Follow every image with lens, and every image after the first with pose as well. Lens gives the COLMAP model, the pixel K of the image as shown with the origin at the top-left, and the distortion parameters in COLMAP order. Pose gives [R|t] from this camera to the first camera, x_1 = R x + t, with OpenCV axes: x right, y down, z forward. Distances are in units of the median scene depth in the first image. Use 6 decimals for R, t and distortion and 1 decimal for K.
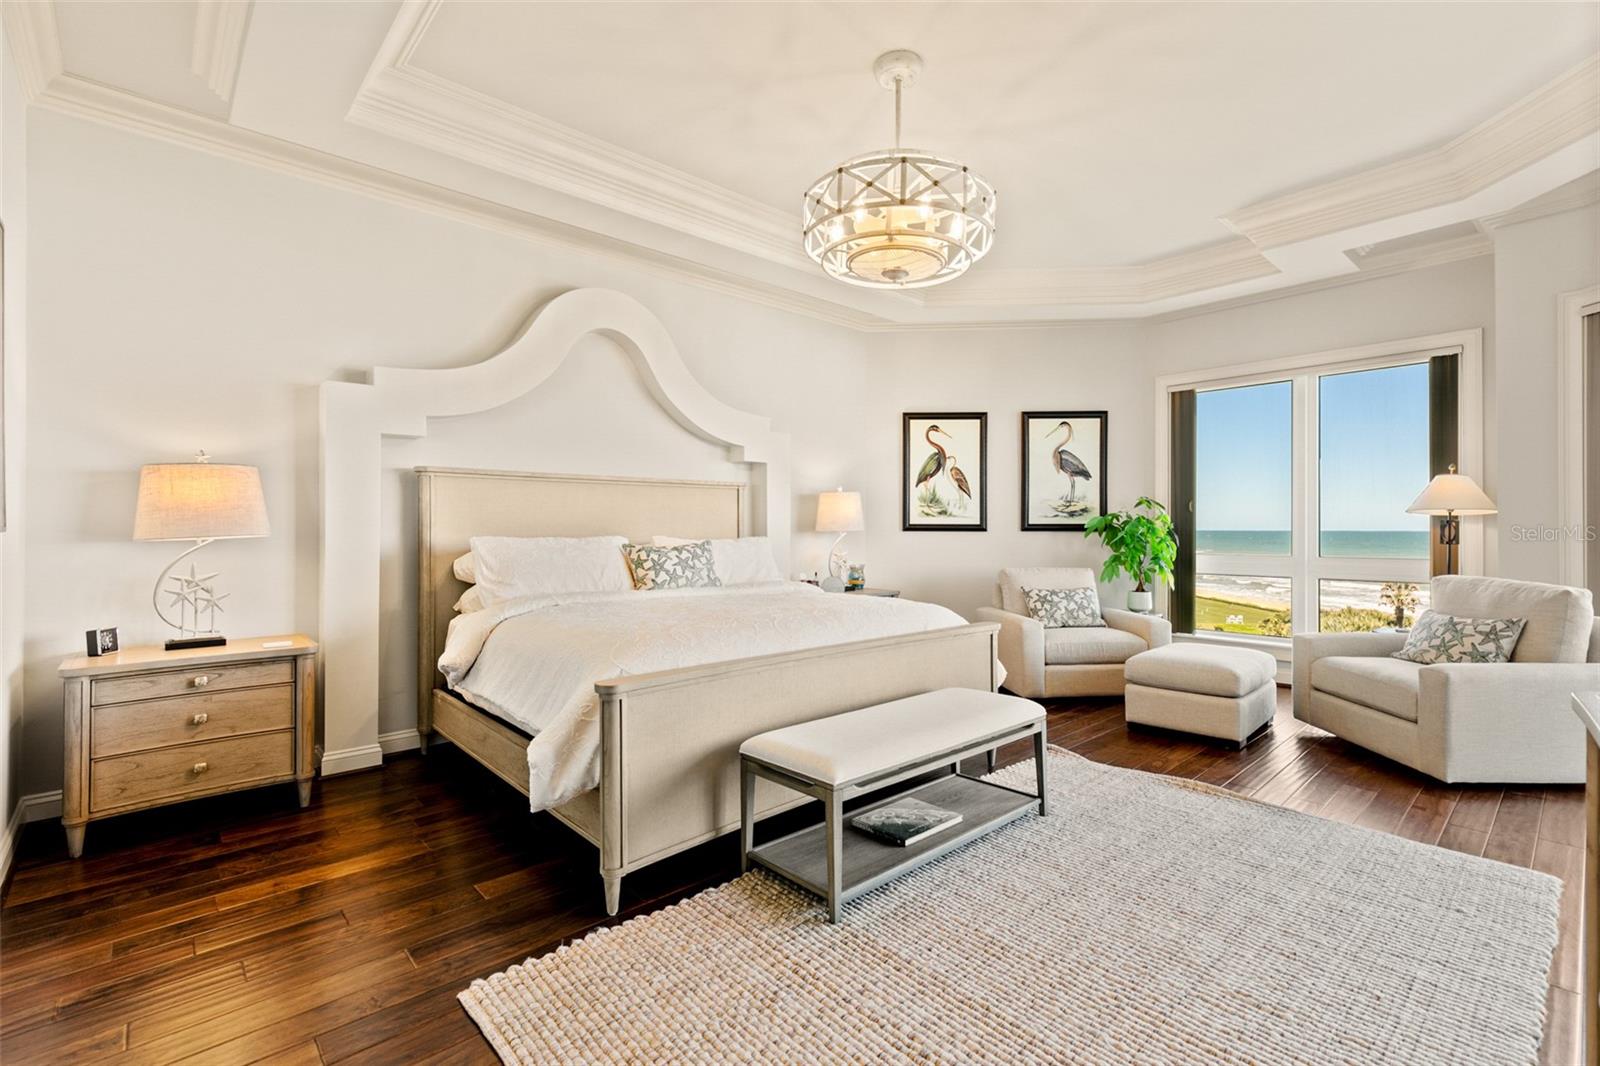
lens RADIAL K [[717.8, 0, 804.5], [0, 717.8, 529.1], [0, 0, 1]] dist [-0.000147, 0.001310]
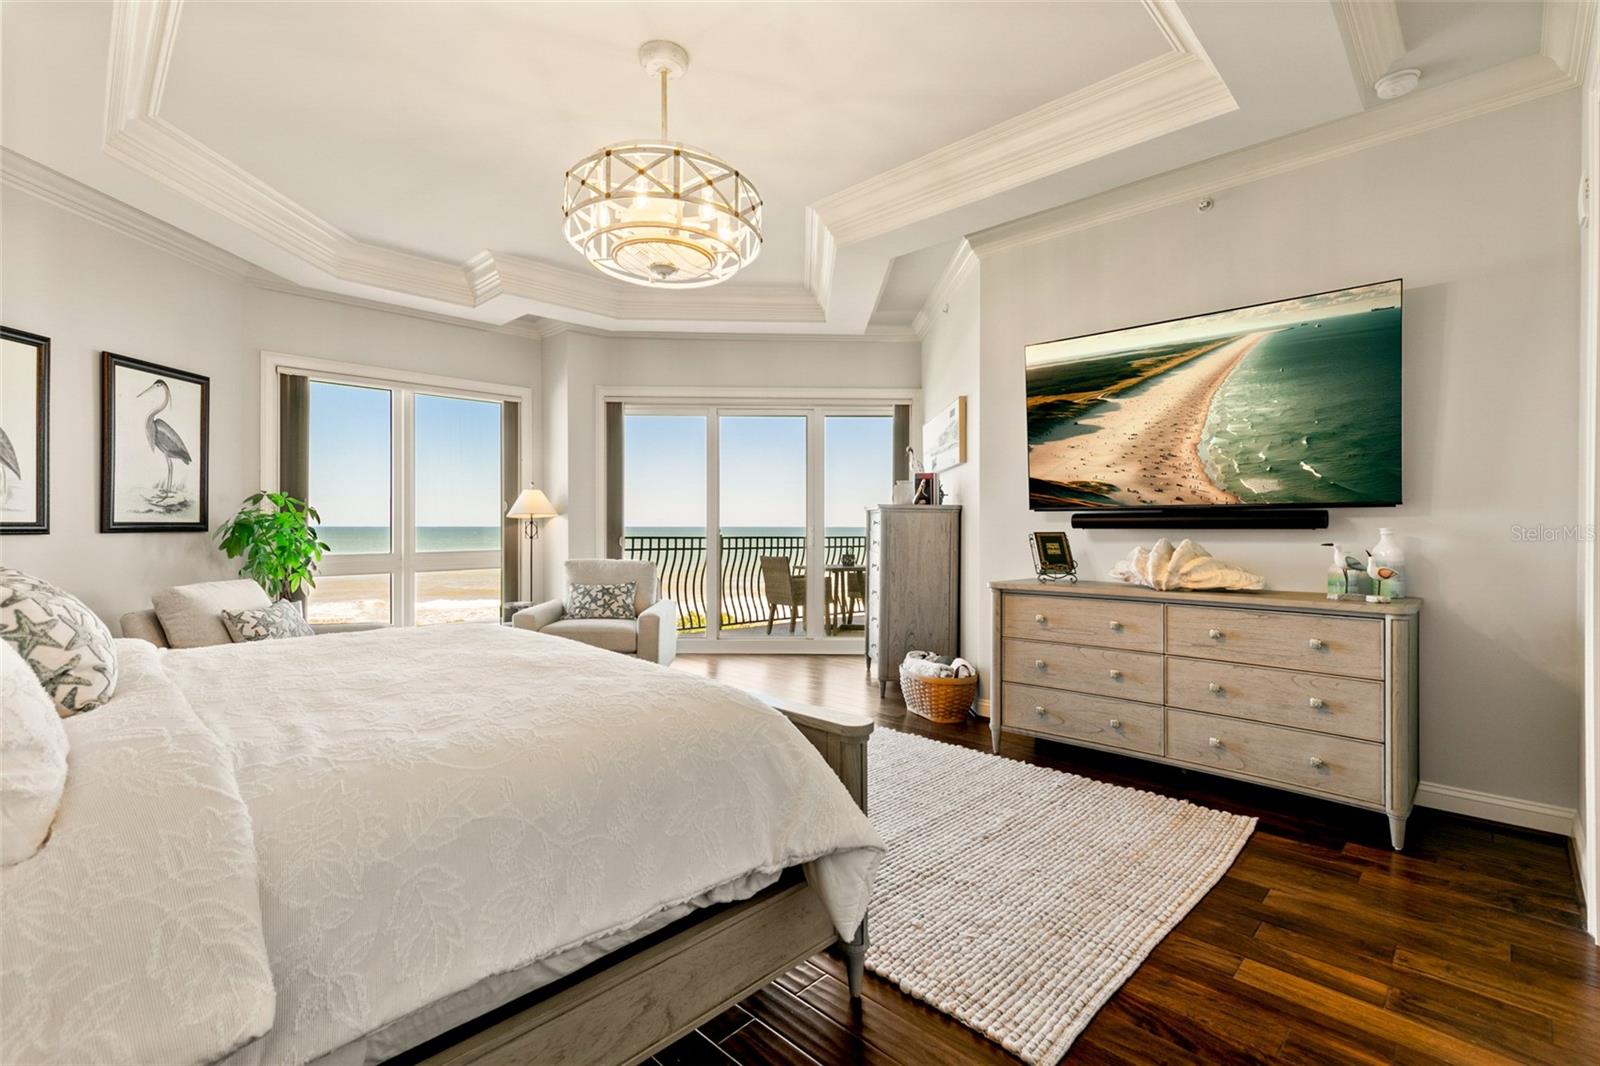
lens RADIAL K [[717.8, 0, 804.5], [0, 717.8, 529.1], [0, 0, 1]] dist [-0.000147, 0.001310]
pose [[-0.061393, -0.005891, 0.998096, -0.395622], [0.000085, 0.999983, 0.005907, -0.004595], [-0.998114, 0.000448, -0.061391, 0.400643]]
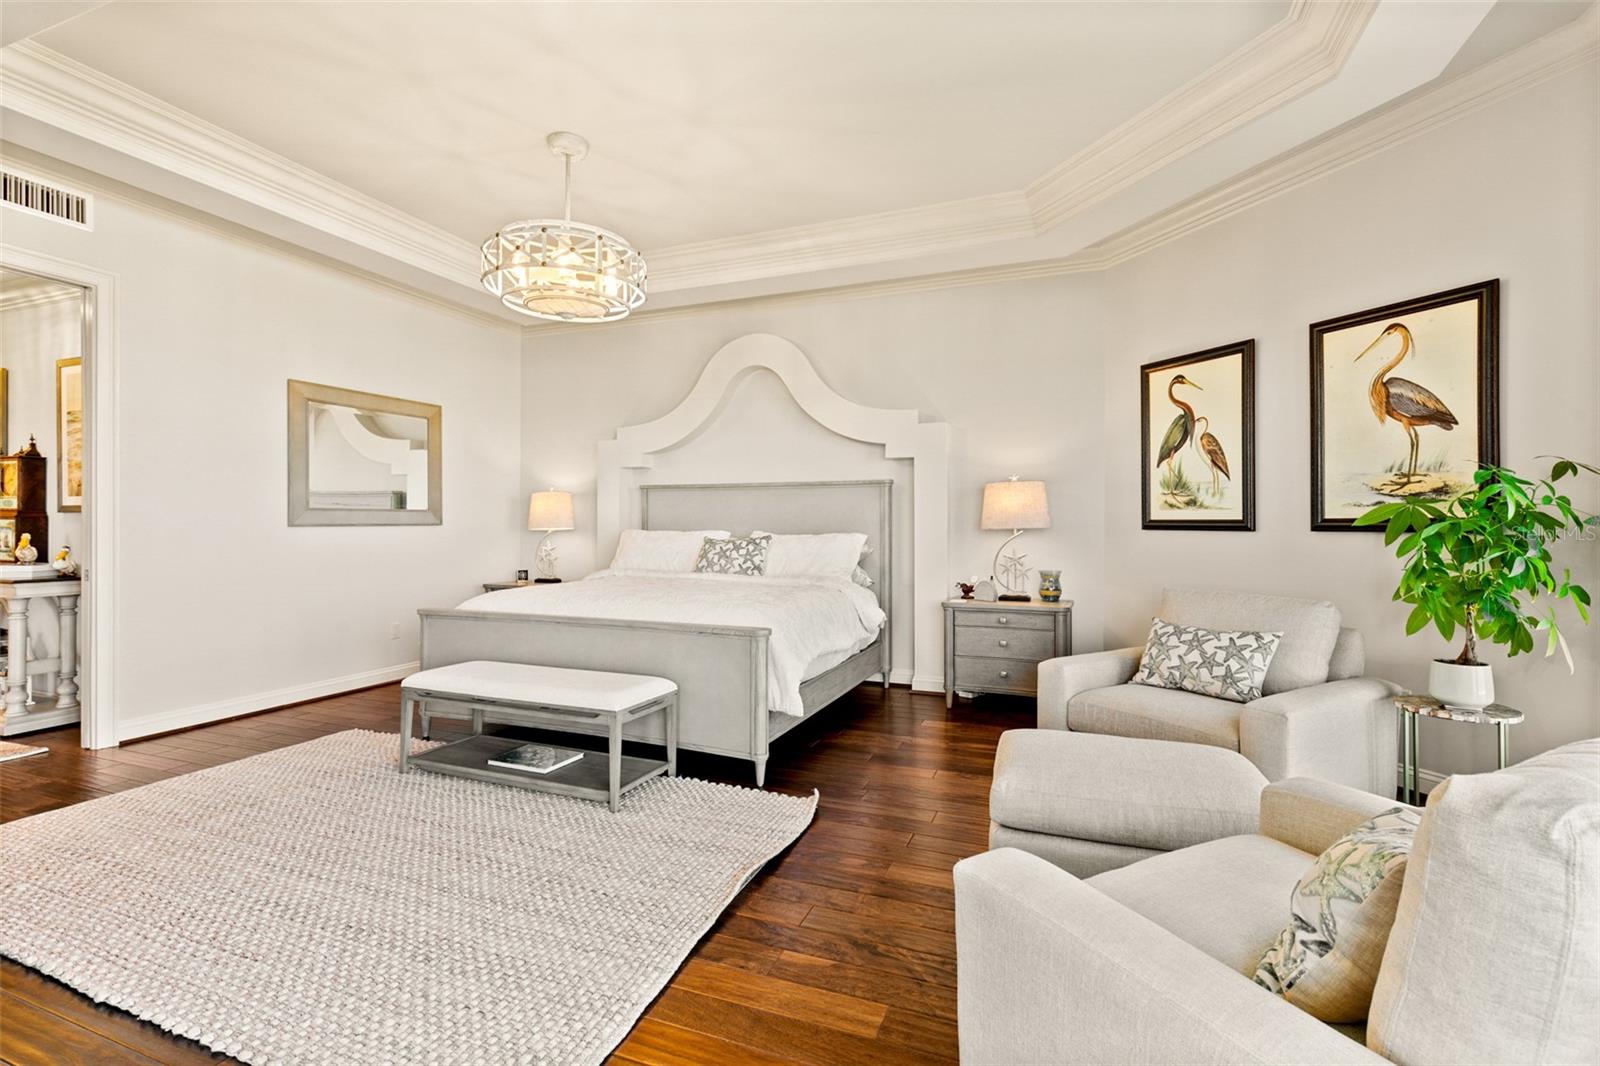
lens RADIAL K [[717.8, 0, 804.5], [0, 717.8, 529.1], [0, 0, 1]] dist [-0.000147, 0.001310]
pose [[0.443372, 0.007465, -0.896307, 0.642480], [-0.002796, 0.999972, 0.006945, -0.001617], [0.896334, -0.000573, 0.443380, 0.378656]]
